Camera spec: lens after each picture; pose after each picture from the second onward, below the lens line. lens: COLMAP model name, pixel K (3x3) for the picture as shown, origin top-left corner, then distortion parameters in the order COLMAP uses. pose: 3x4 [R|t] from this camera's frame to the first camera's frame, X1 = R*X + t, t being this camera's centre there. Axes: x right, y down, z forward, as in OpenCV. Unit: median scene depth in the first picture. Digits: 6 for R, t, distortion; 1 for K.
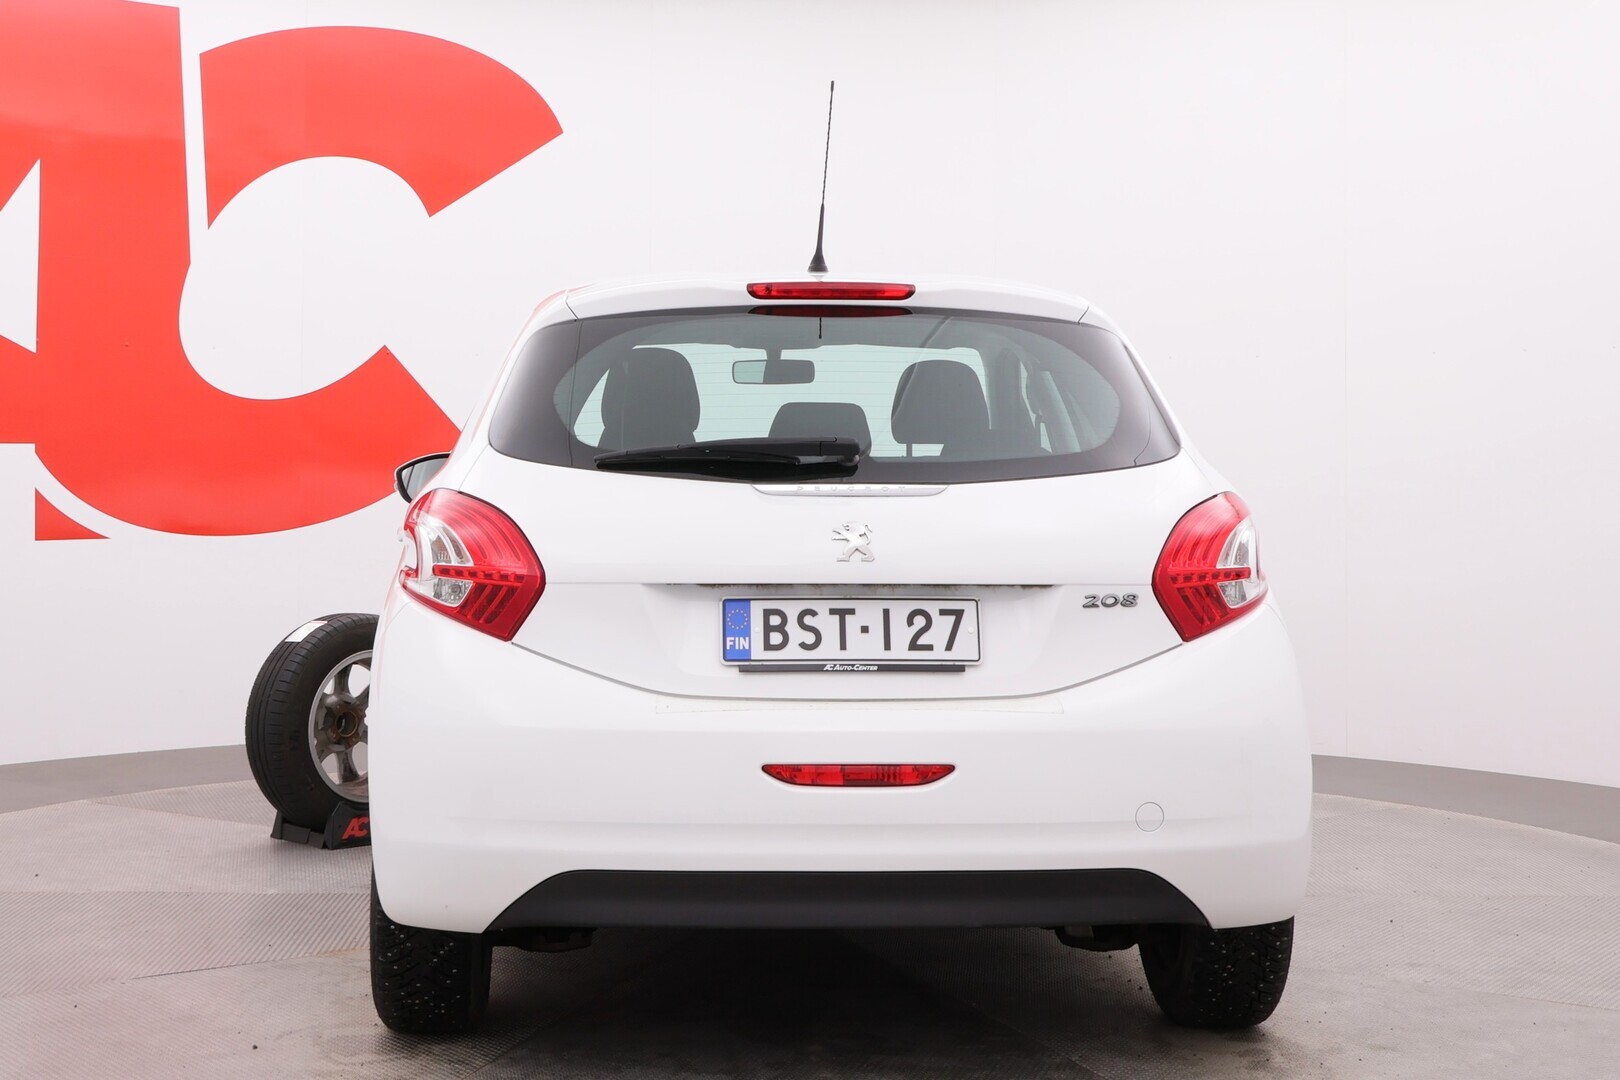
lens RADIAL K [[1338.0, 0, 811.3], [0, 1338.0, 545.3], [0, 0, 1]] dist [-0.021720, -0.002538]
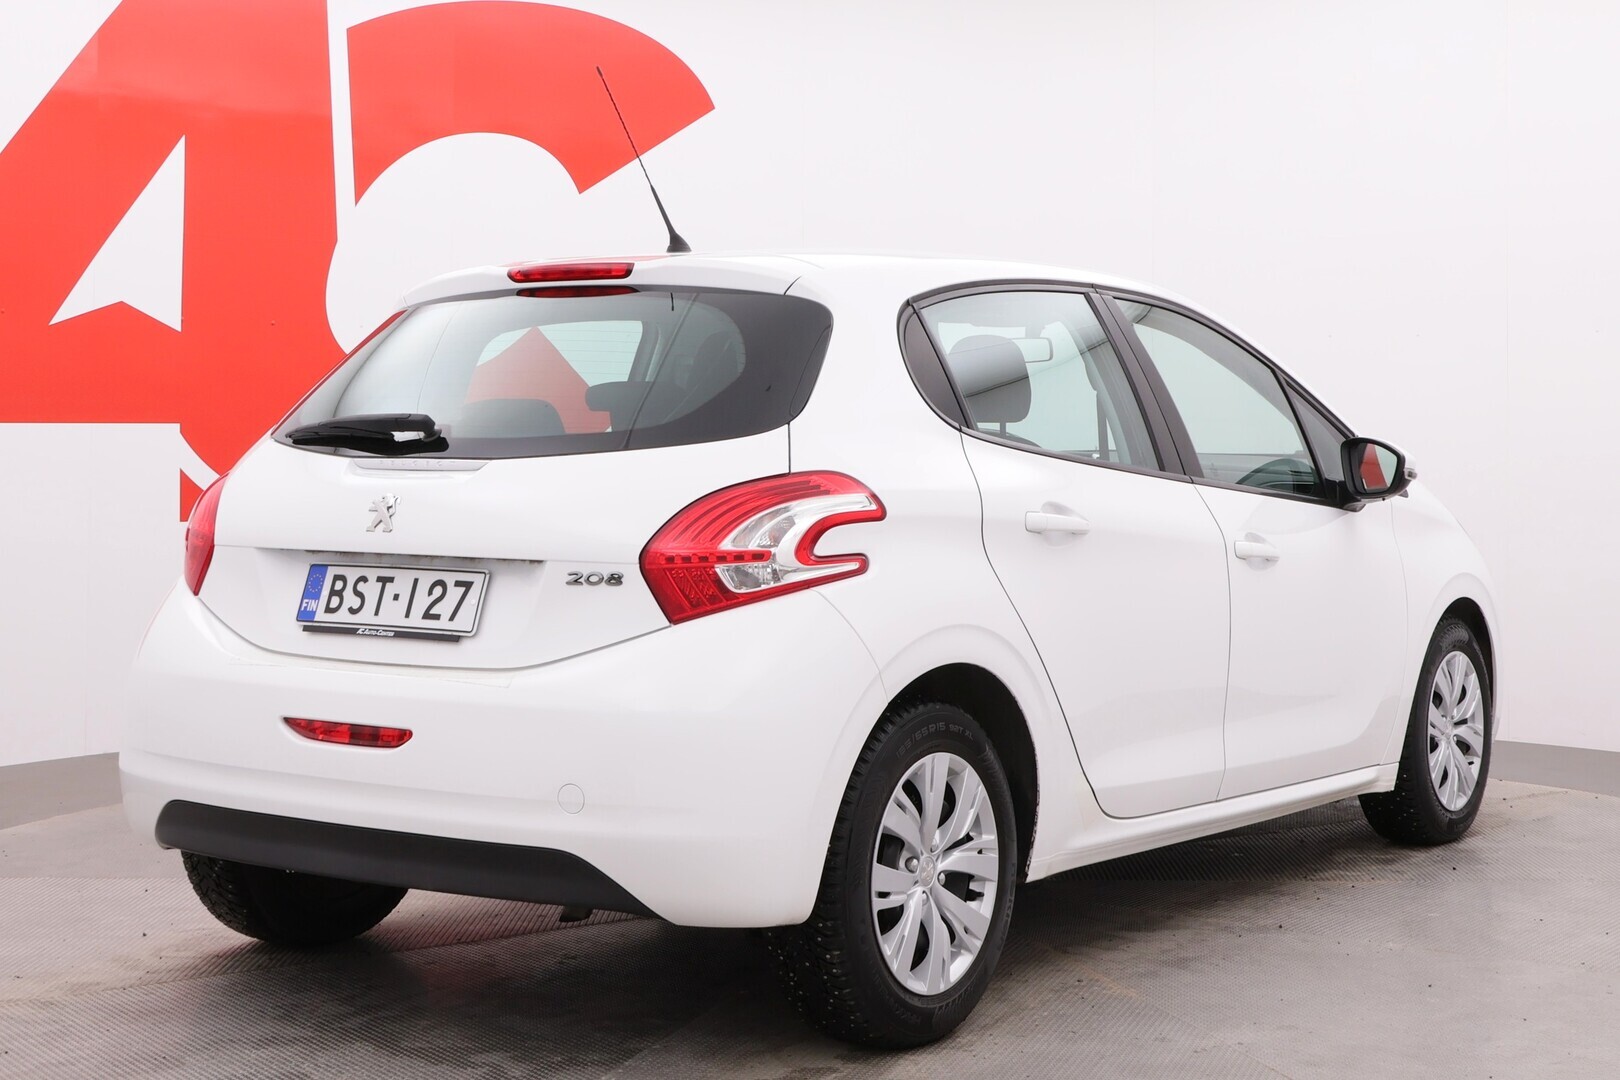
lens RADIAL K [[1338.0, 0, 803.7], [0, 1338.0, 541.2], [0, 0, 1]] dist [-0.021720, -0.002538]
pose [[0.939383, 0.029447, -0.341604, 0.691244], [-0.026924, 0.999564, 0.012126, -0.002104], [0.341812, -0.002193, 0.939766, 0.126696]]
